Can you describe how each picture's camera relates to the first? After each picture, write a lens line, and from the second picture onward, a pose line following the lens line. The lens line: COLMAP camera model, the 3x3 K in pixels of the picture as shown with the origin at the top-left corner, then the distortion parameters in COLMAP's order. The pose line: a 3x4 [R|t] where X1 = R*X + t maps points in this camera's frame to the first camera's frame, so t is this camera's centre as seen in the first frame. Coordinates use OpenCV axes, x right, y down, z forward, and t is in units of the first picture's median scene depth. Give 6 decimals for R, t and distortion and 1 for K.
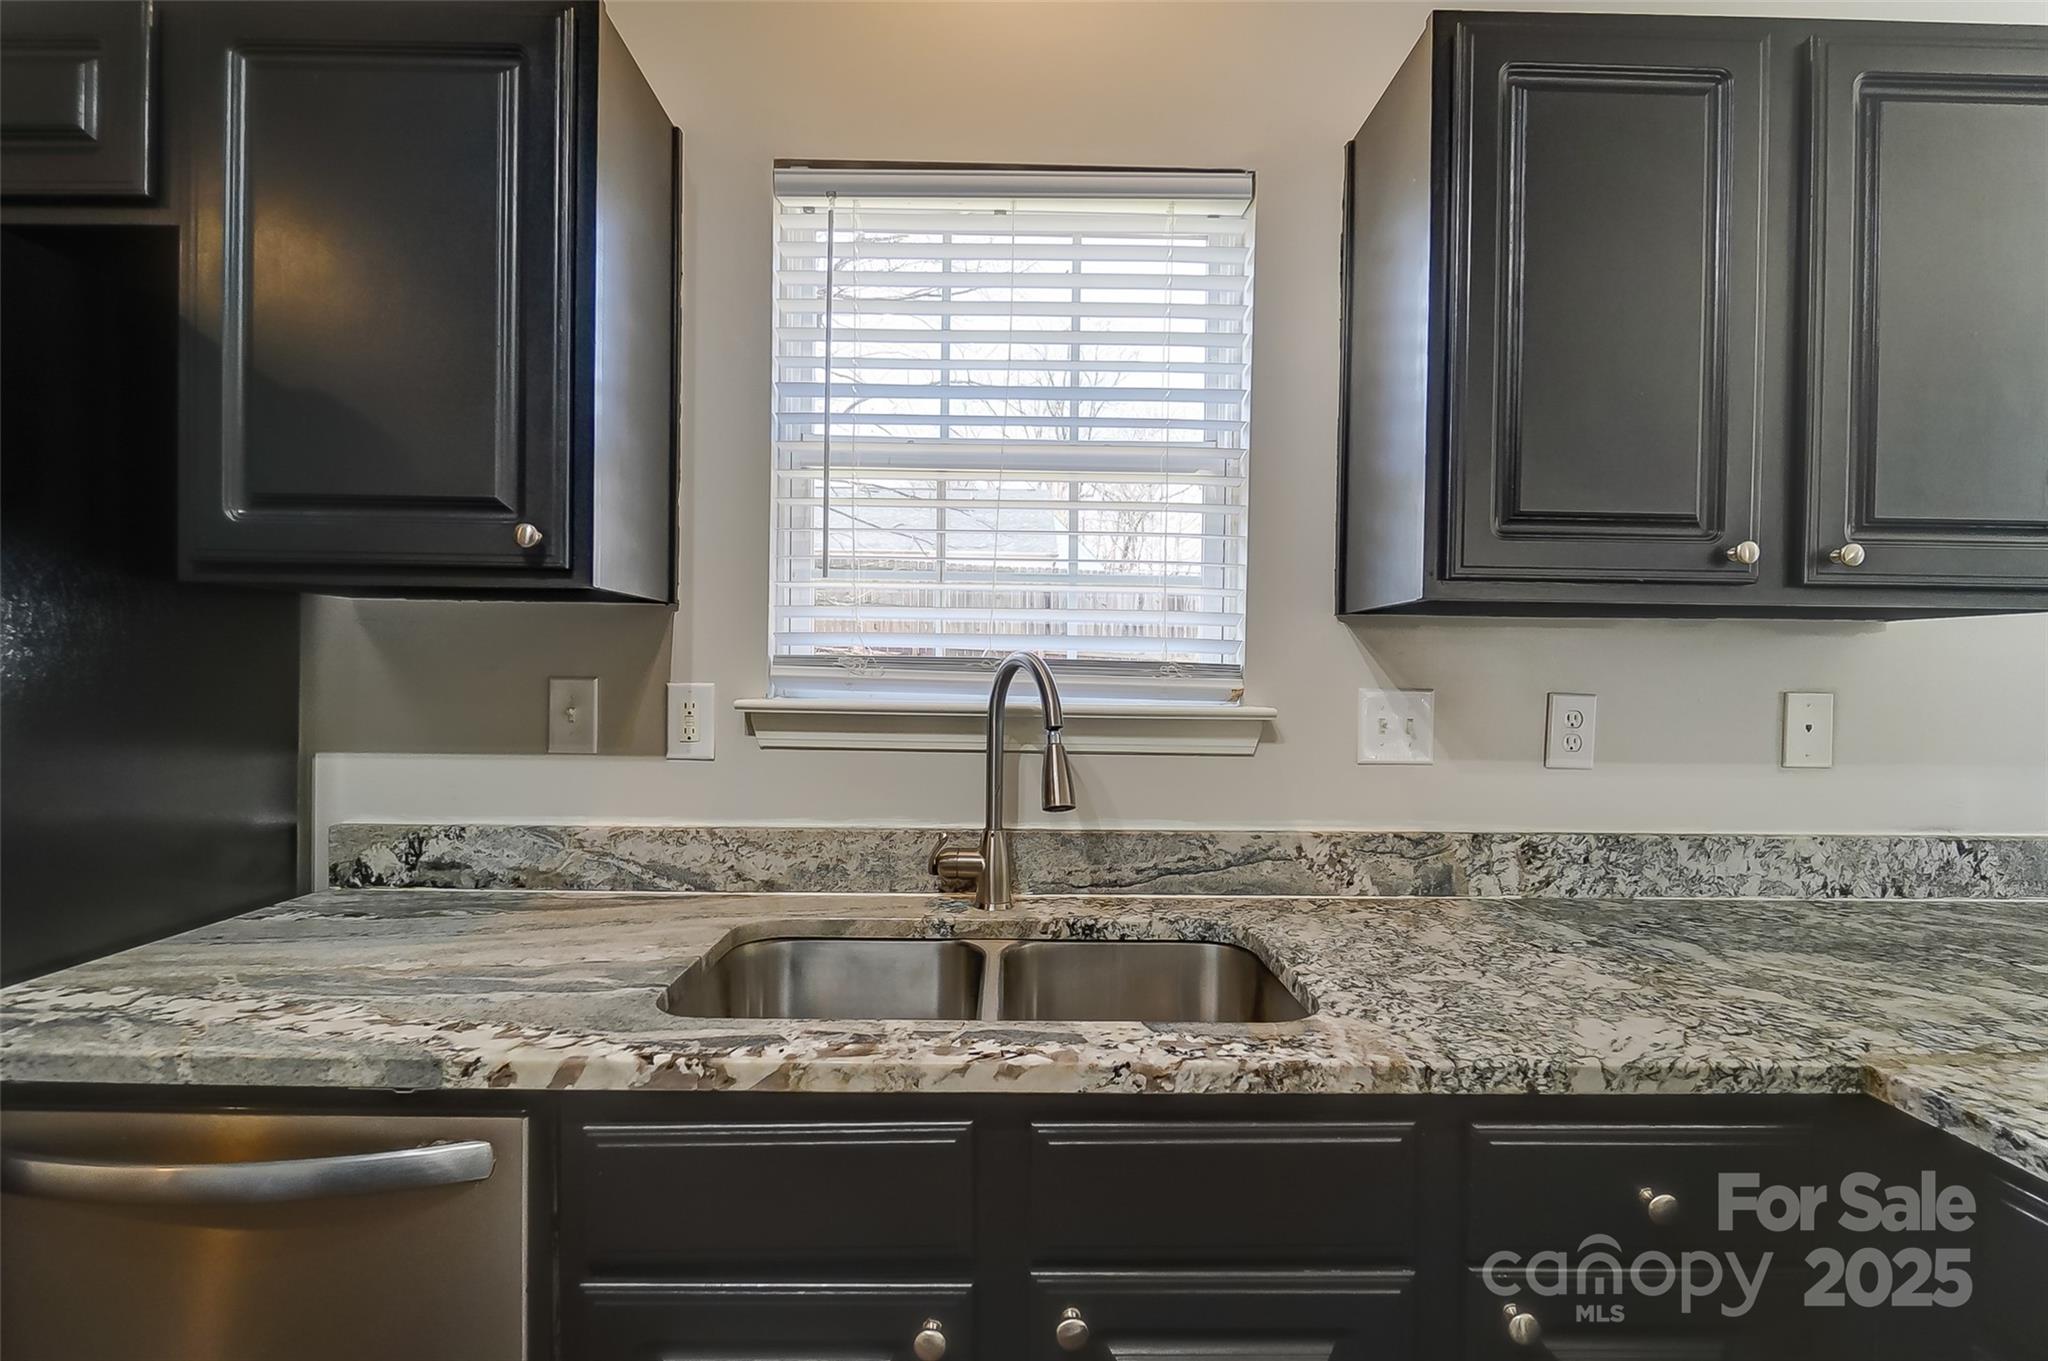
lens RADIAL K [[911.8, 0, 1036.3], [0, 911.8, 679.2], [0, 0, 1]] dist [-0.007293, 0.000518]
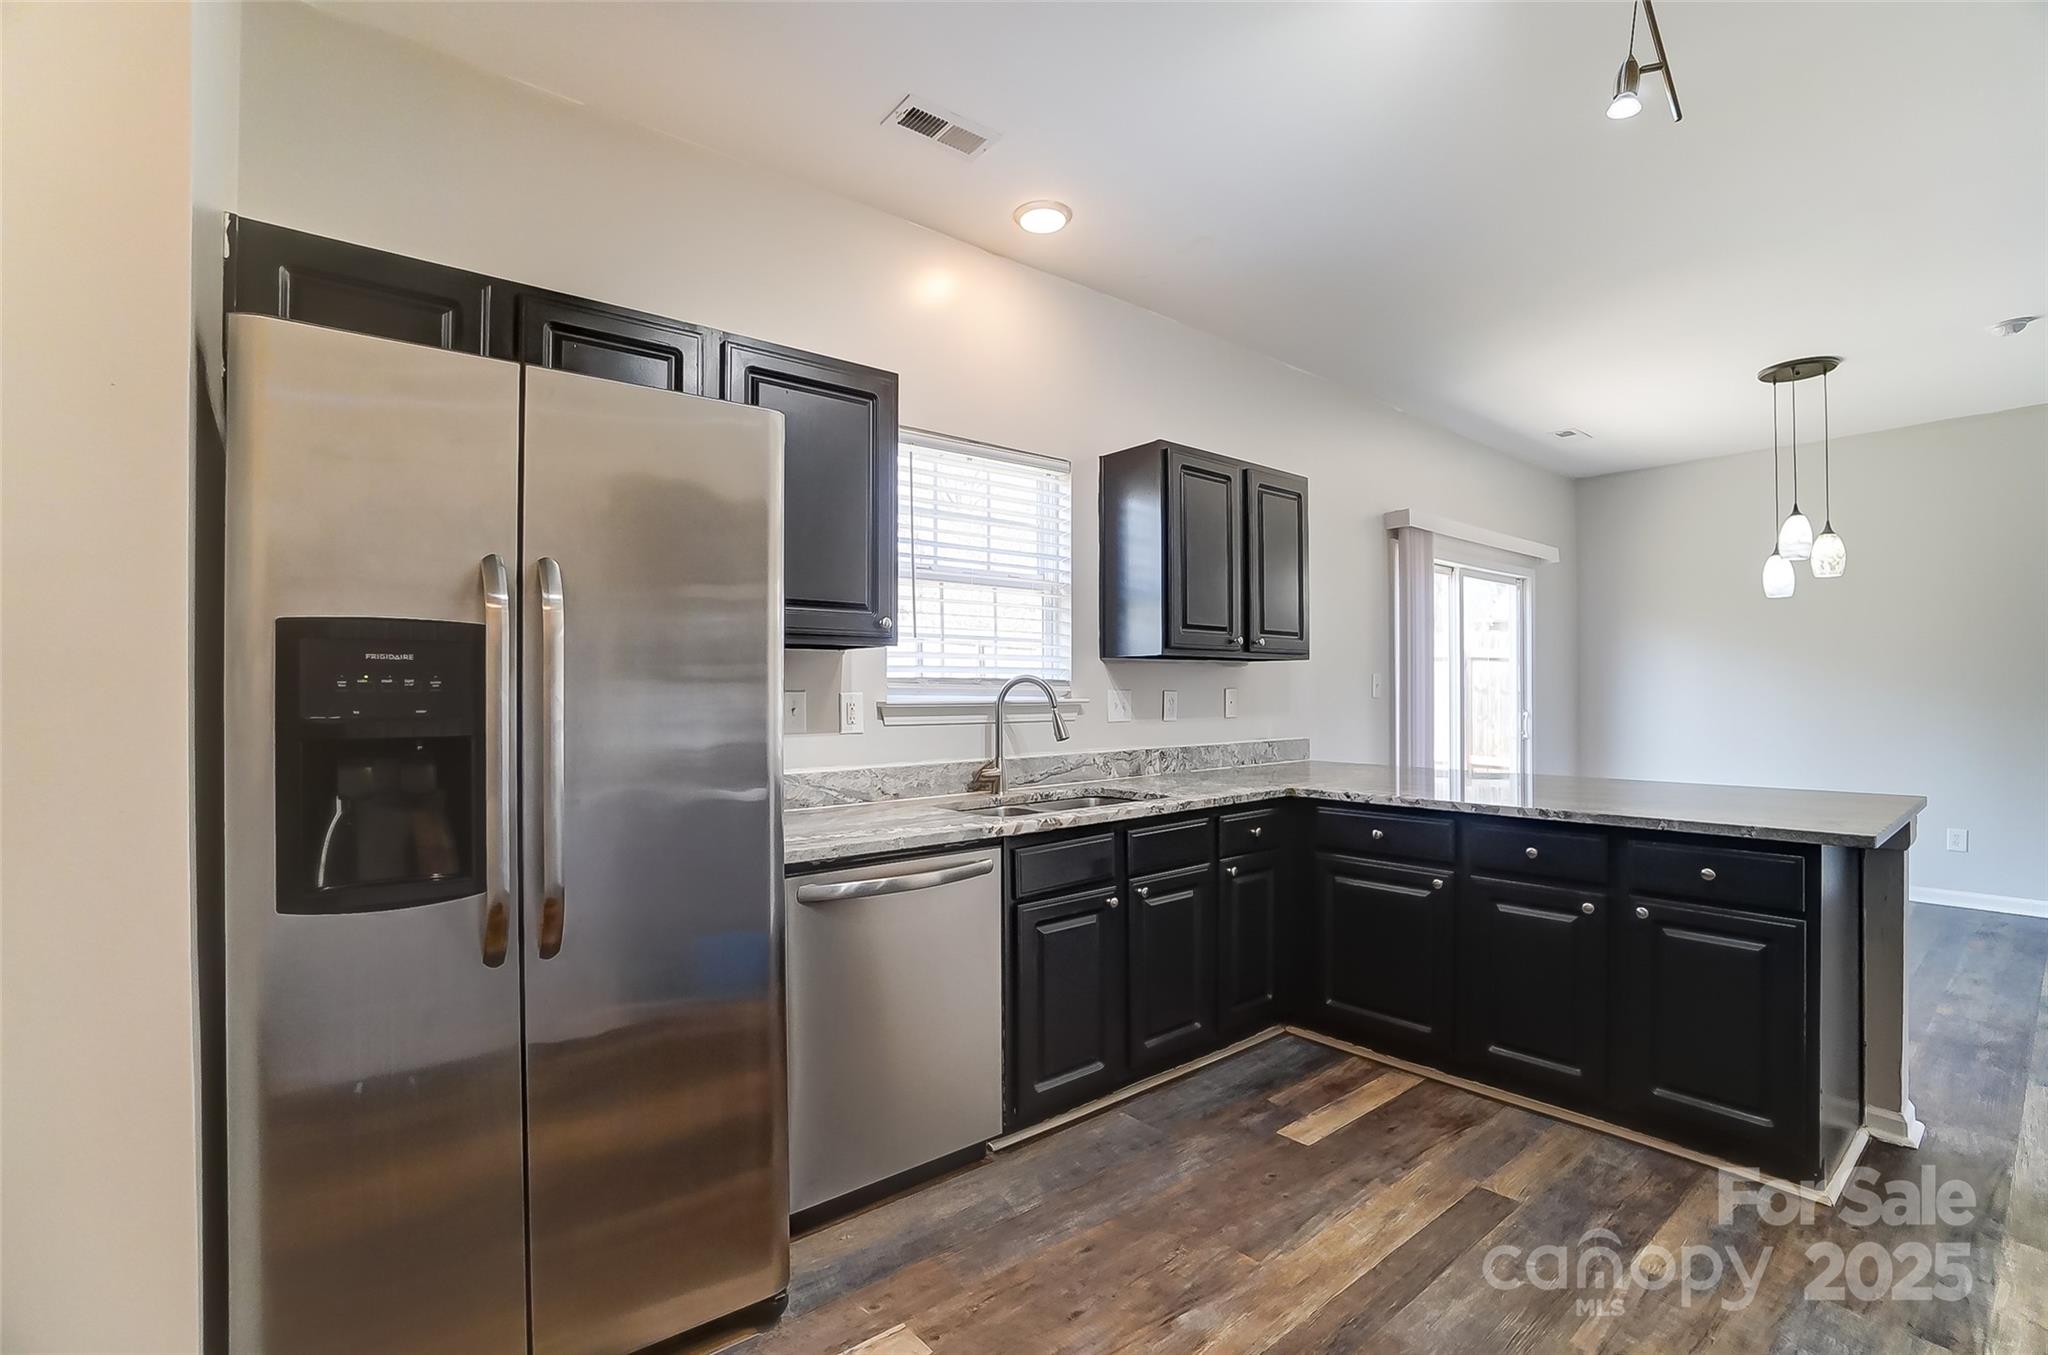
lens RADIAL K [[911.8, 0, 1032.9], [0, 911.8, 677.8], [0, 0, 1]] dist [-0.007293, 0.000518]
pose [[0.774433, -0.007555, 0.632611, -1.290707], [0.019331, 0.999744, -0.011726, 0.002138], [-0.632361, 0.021310, 0.774381, -0.695292]]
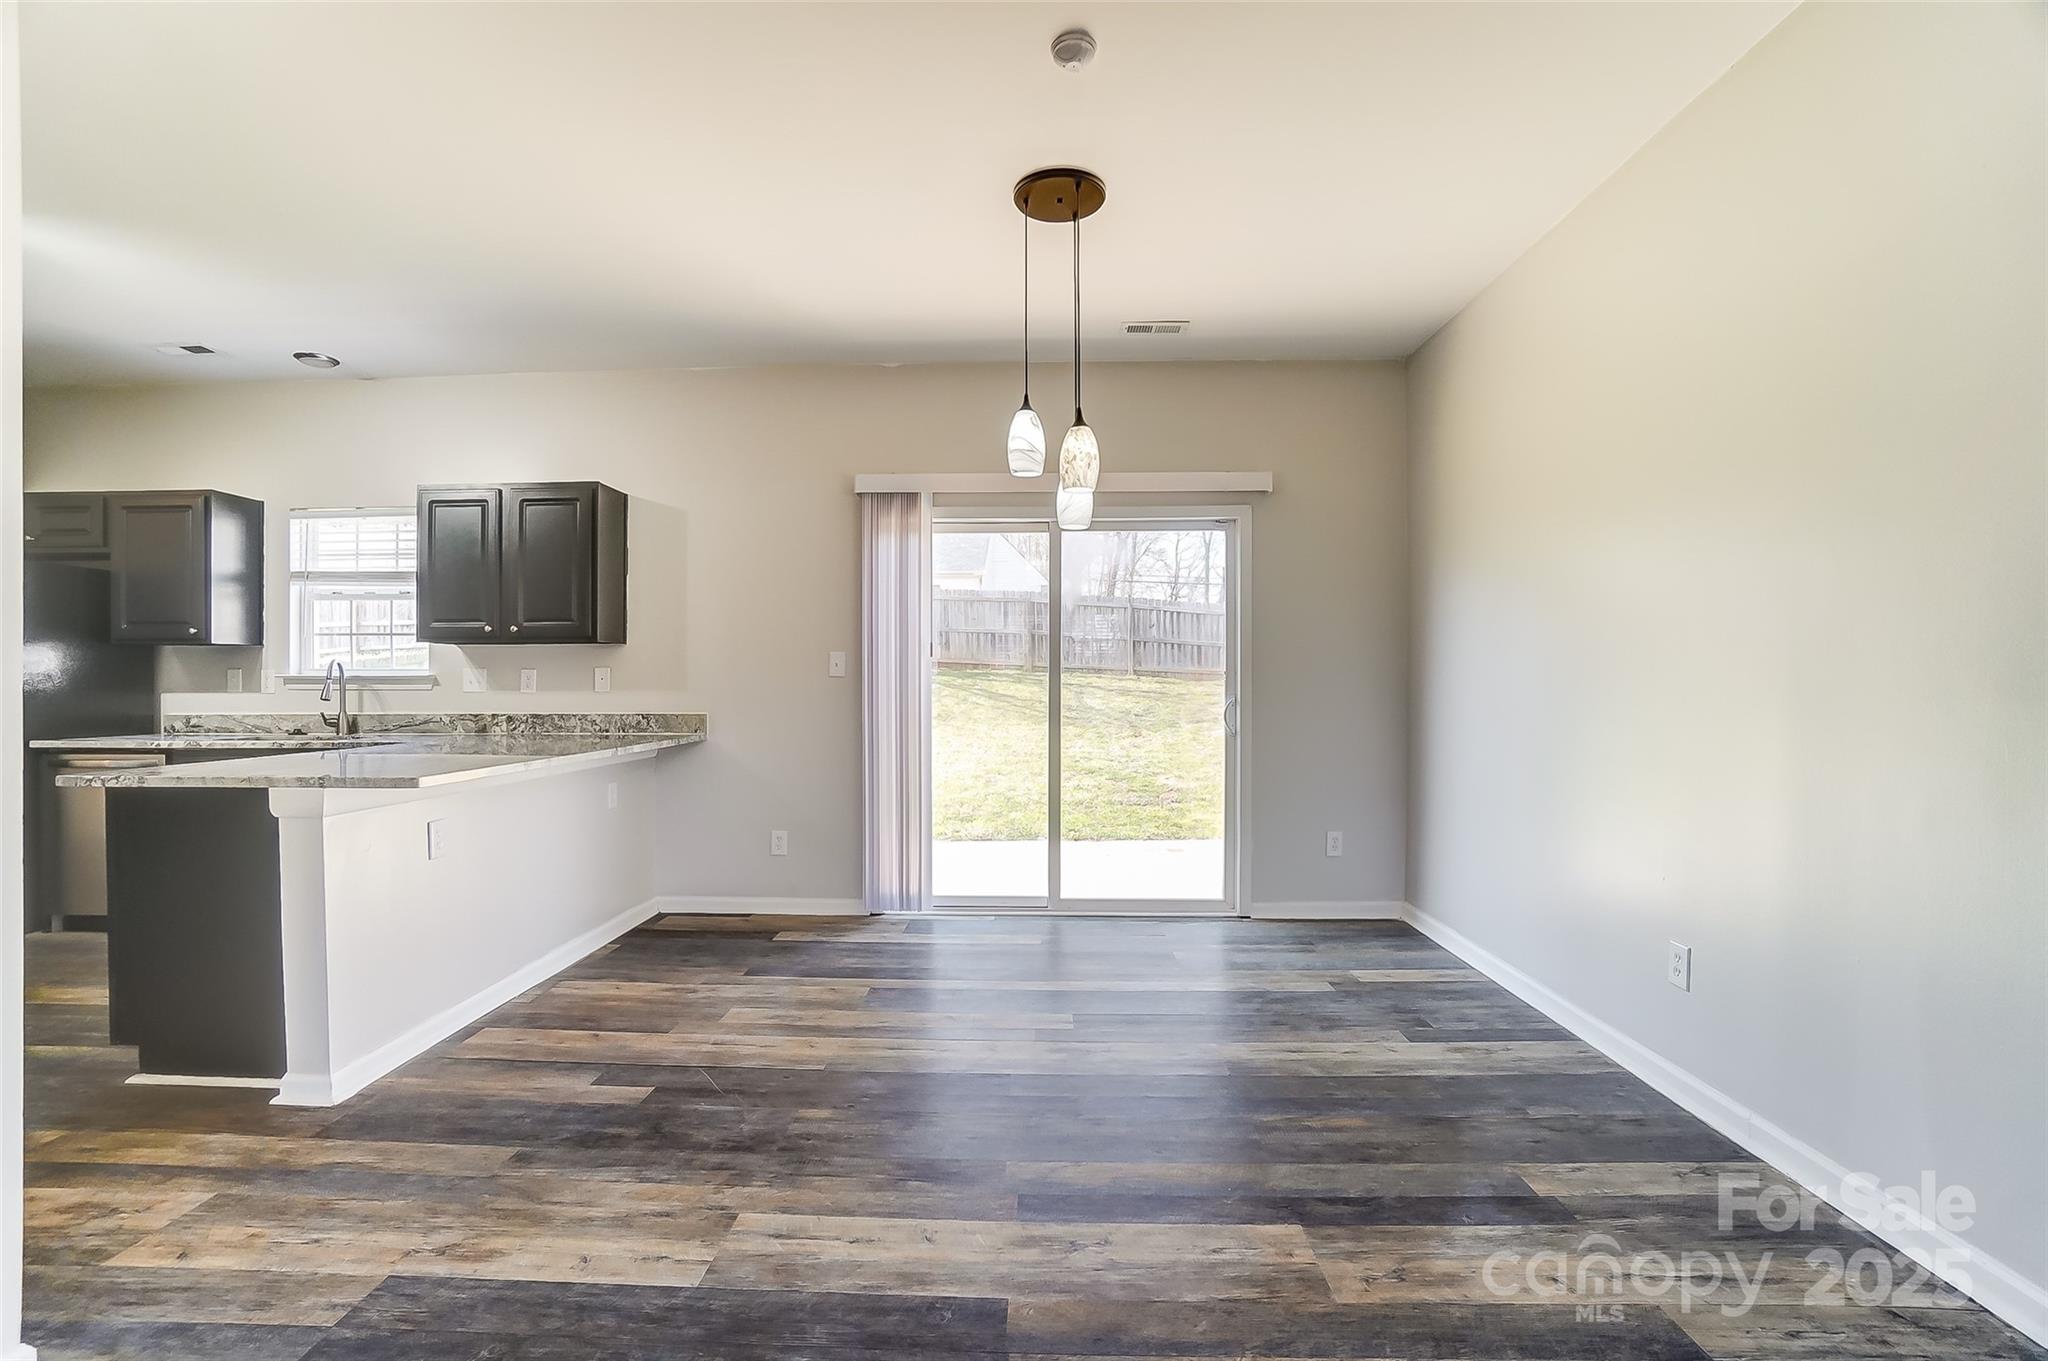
lens RADIAL K [[911.8, 0, 1009.1], [0, 911.8, 685.0], [0, 0, 1]] dist [-0.007293, 0.000518]
pose [[0.996034, -0.014881, -0.087722, 2.559332], [0.014530, 0.999884, -0.004640, 0.110809], [0.087781, 0.003346, 0.996134, -2.006875]]
